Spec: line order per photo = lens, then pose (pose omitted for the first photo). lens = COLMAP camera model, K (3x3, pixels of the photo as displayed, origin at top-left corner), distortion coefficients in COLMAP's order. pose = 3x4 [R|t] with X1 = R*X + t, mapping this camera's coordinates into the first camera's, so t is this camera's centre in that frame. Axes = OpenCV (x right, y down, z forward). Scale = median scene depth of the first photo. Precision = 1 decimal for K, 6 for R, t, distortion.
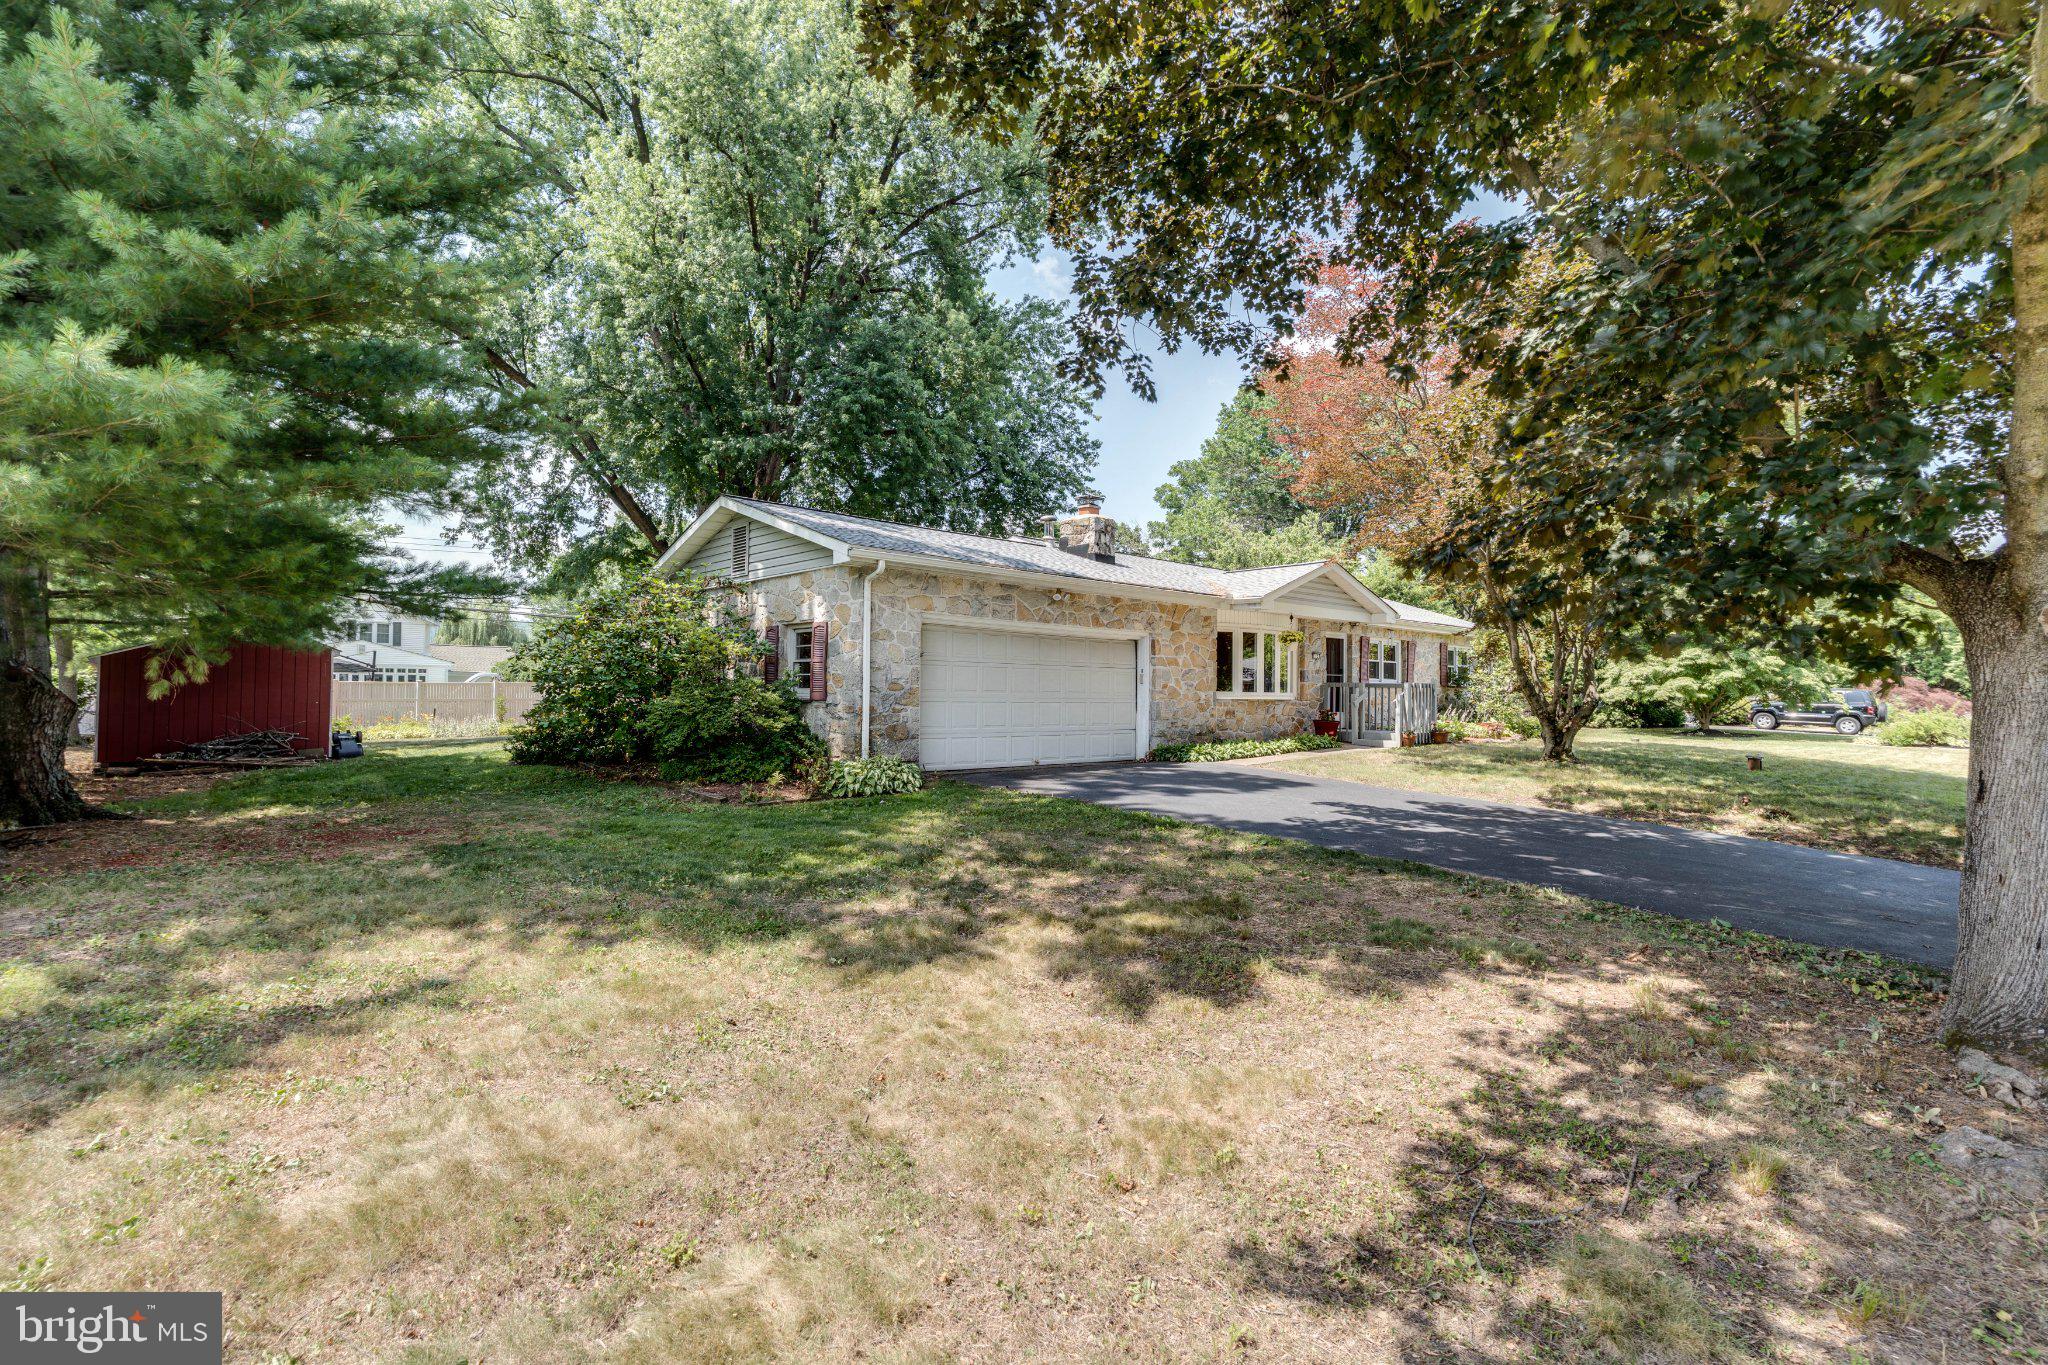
lens RADIAL K [[978.7, 0, 1019.2], [0, 978.7, 680.9], [0, 0, 1]] dist [0.001539, 0.000597]
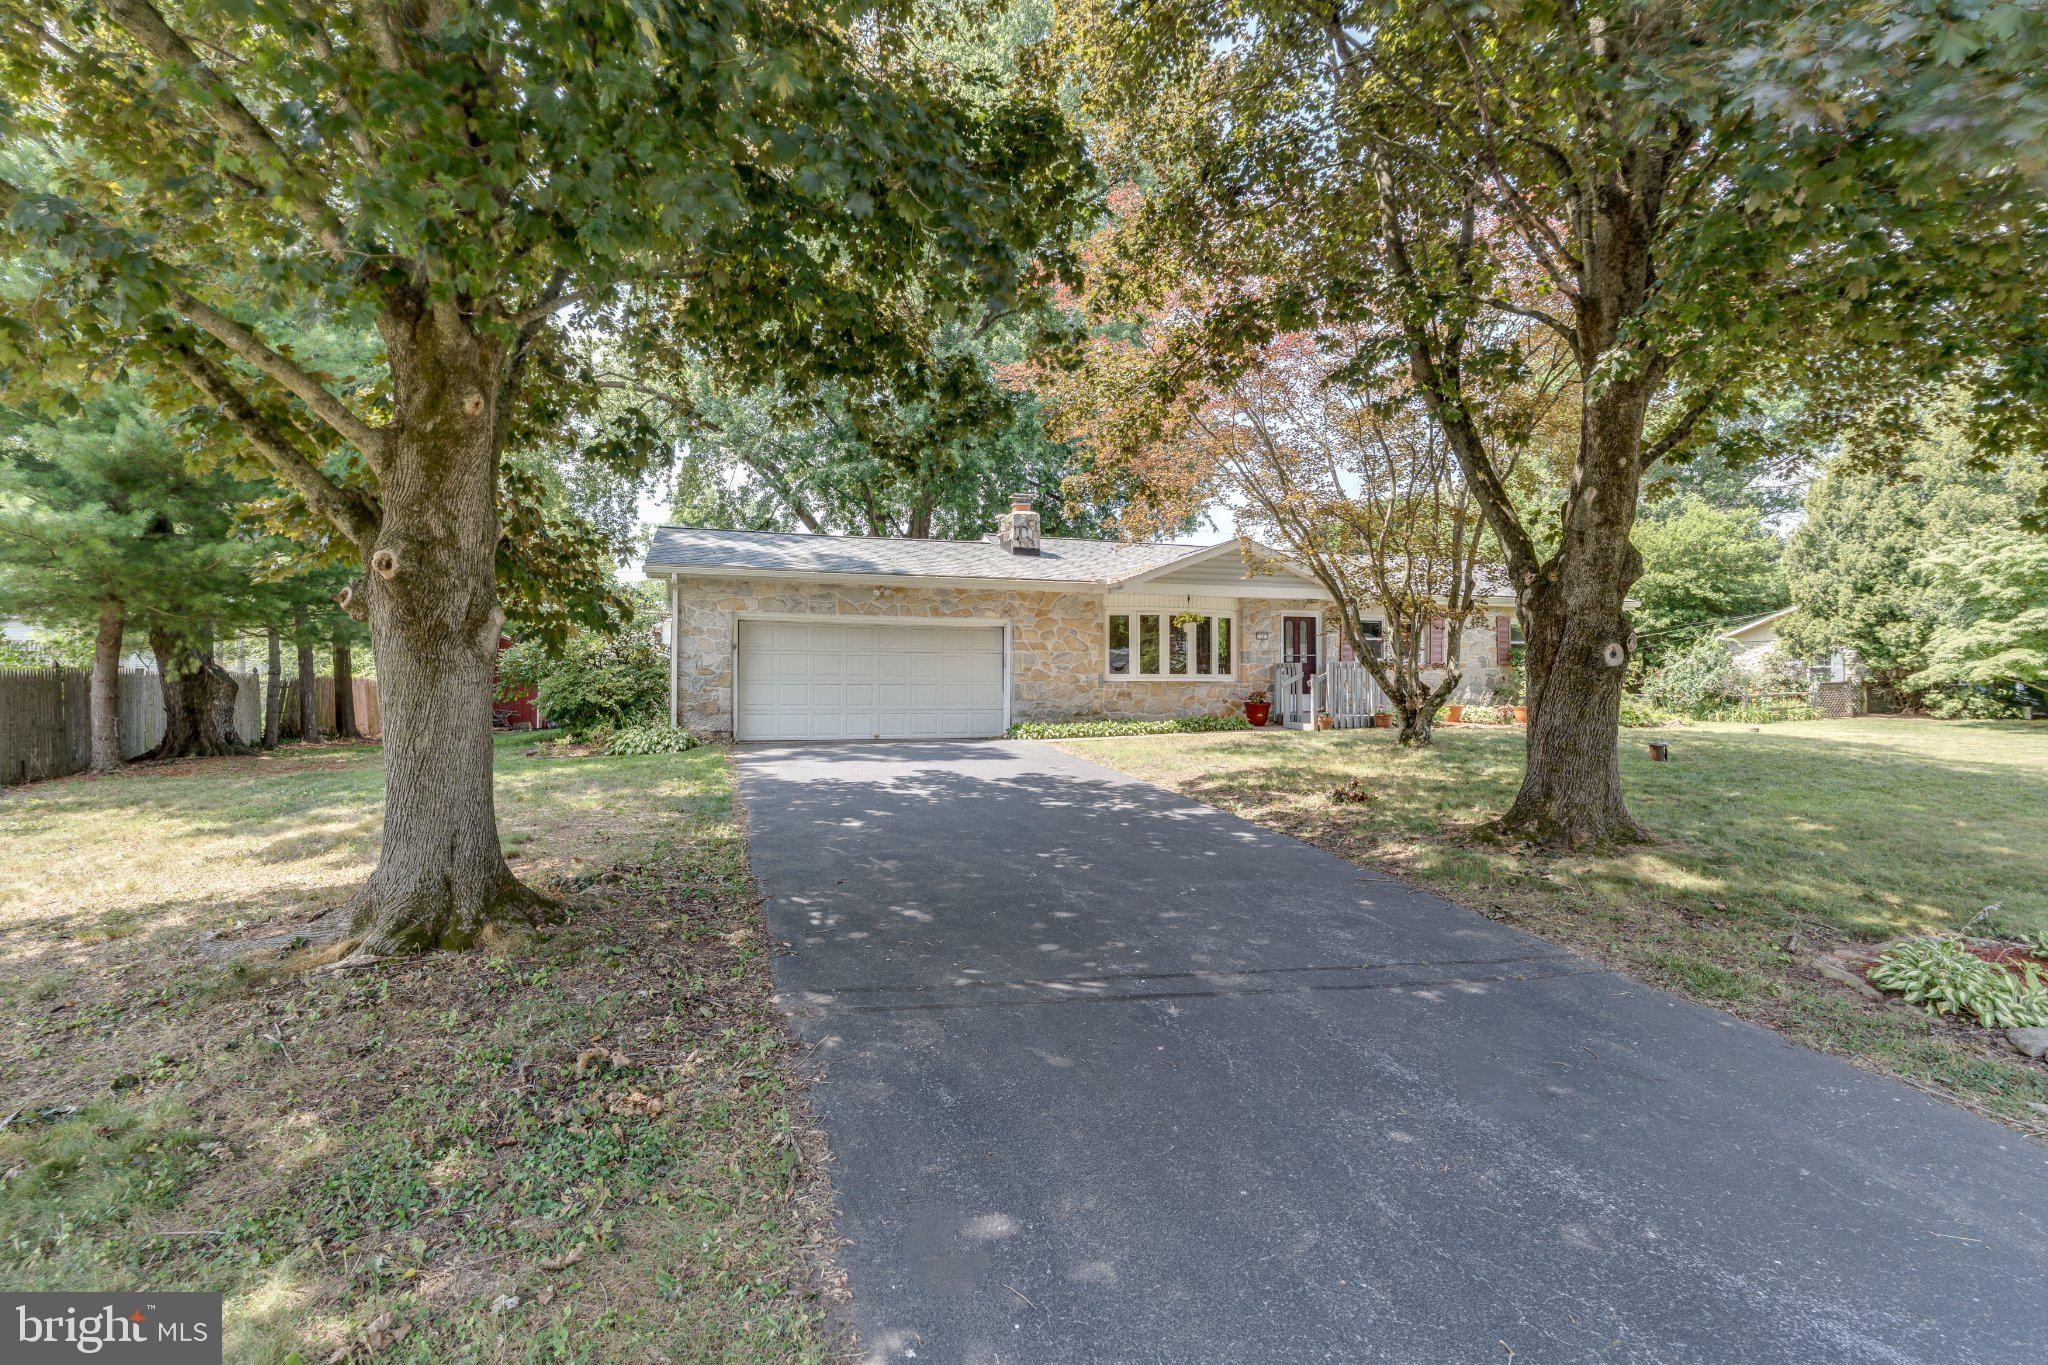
lens RADIAL K [[978.7, 0, 1019.2], [0, 978.7, 680.9], [0, 0, 1]] dist [0.001539, 0.000597]
pose [[0.898956, -0.009549, -0.437934, 0.486358], [0.012827, 0.999907, 0.004529, 0.010968], [0.437850, -0.009689, 0.898996, 0.020524]]
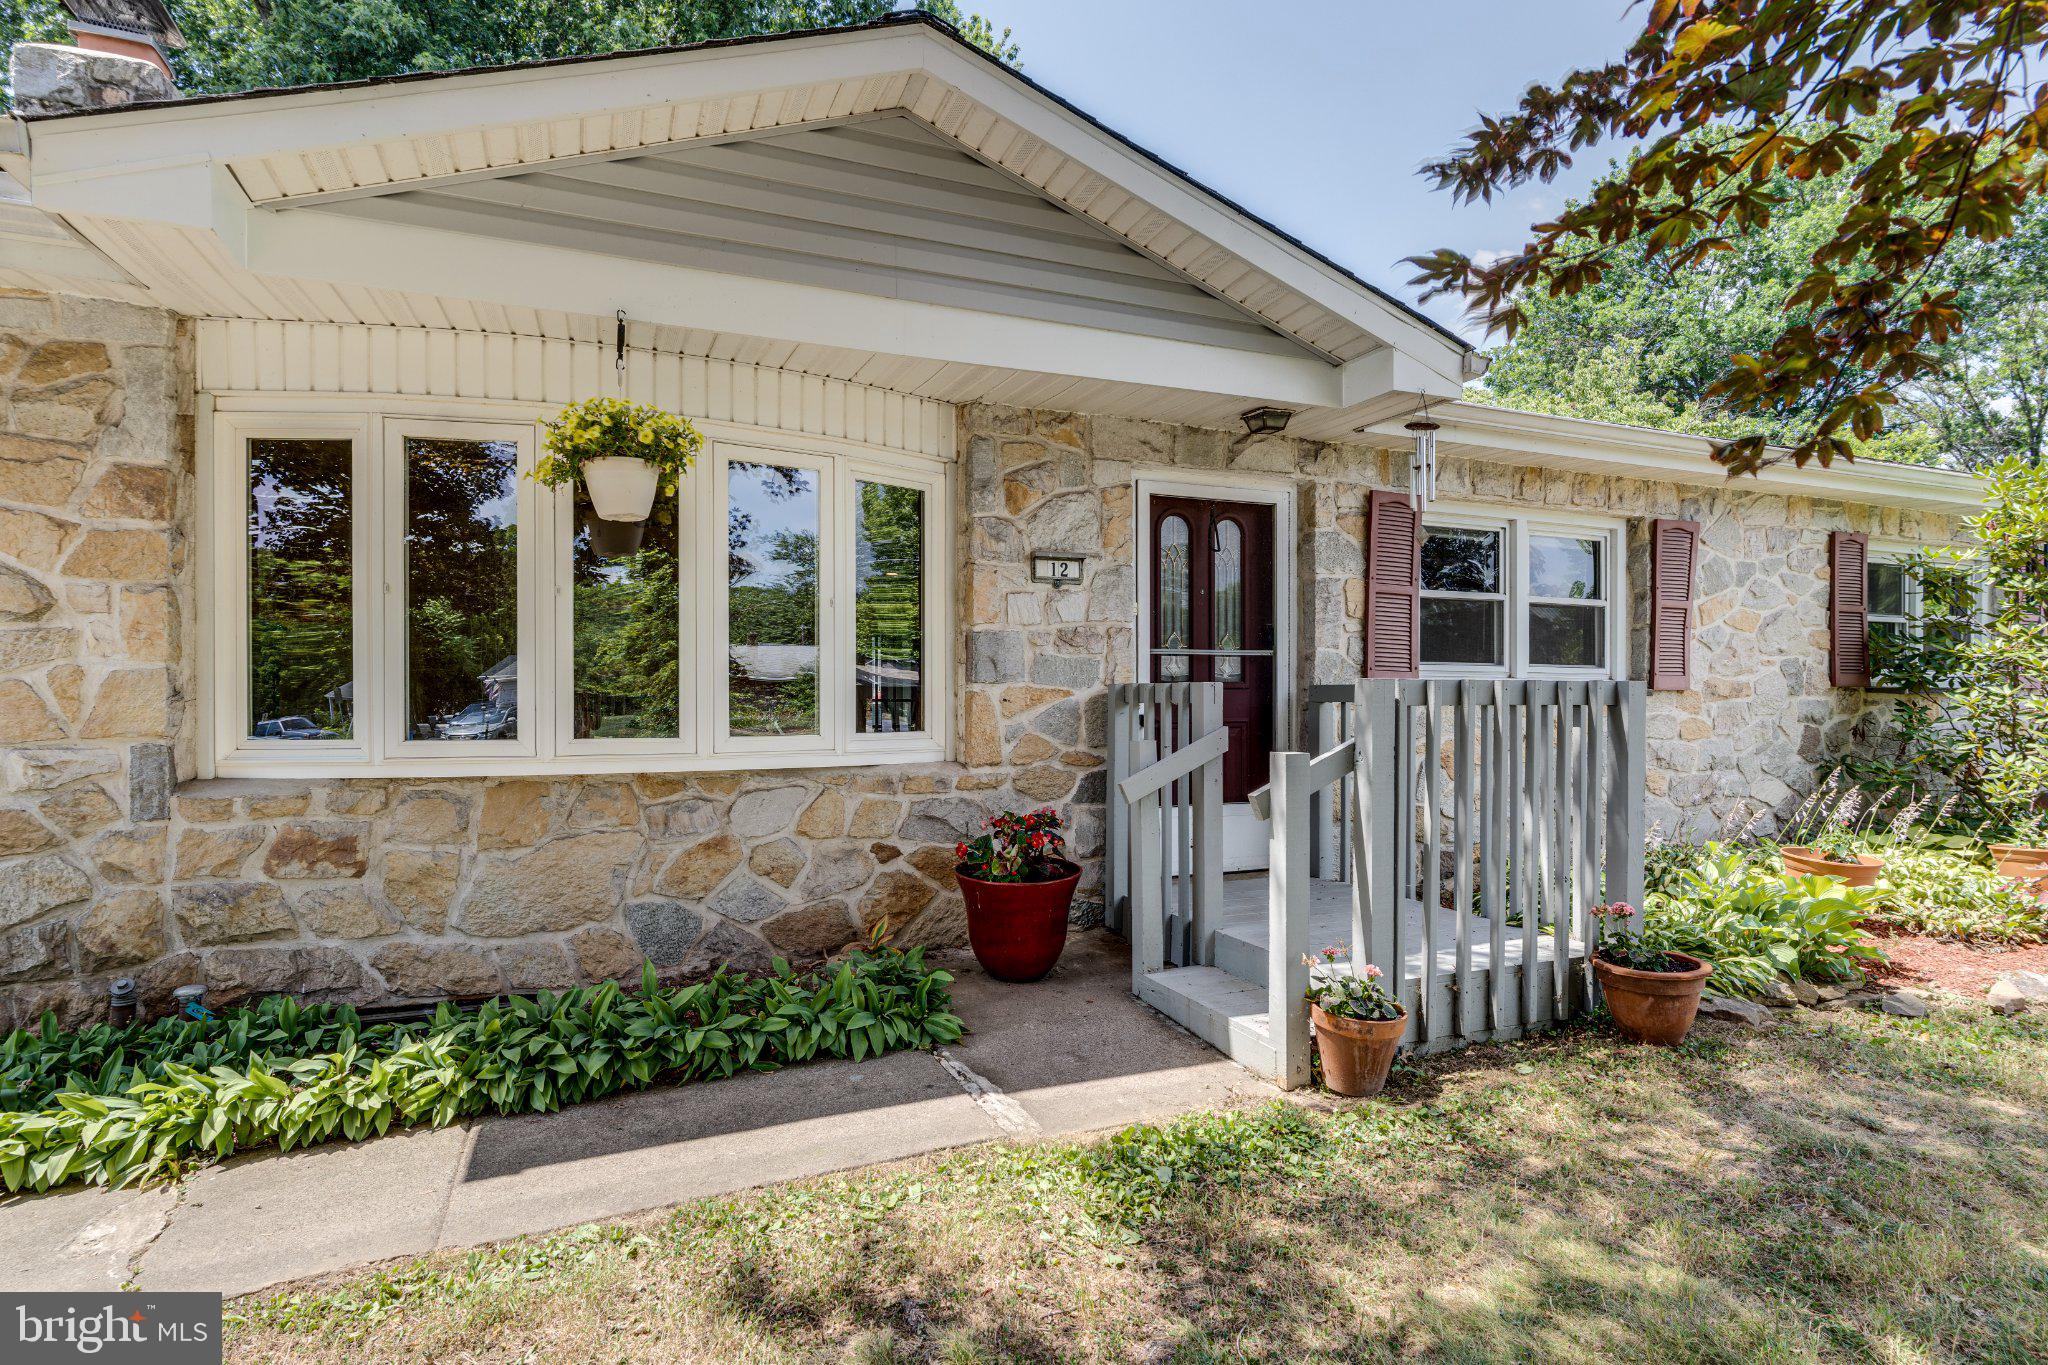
lens RADIAL K [[978.7, 0, 1019.2], [0, 978.7, 680.9], [0, 0, 1]] dist [0.001539, 0.000597]
pose [[0.928477, -0.006238, -0.371337, 0.362095], [0.008440, 0.999955, 0.004306, 0.000071], [0.371293, -0.007133, 0.928488, 0.742962]]
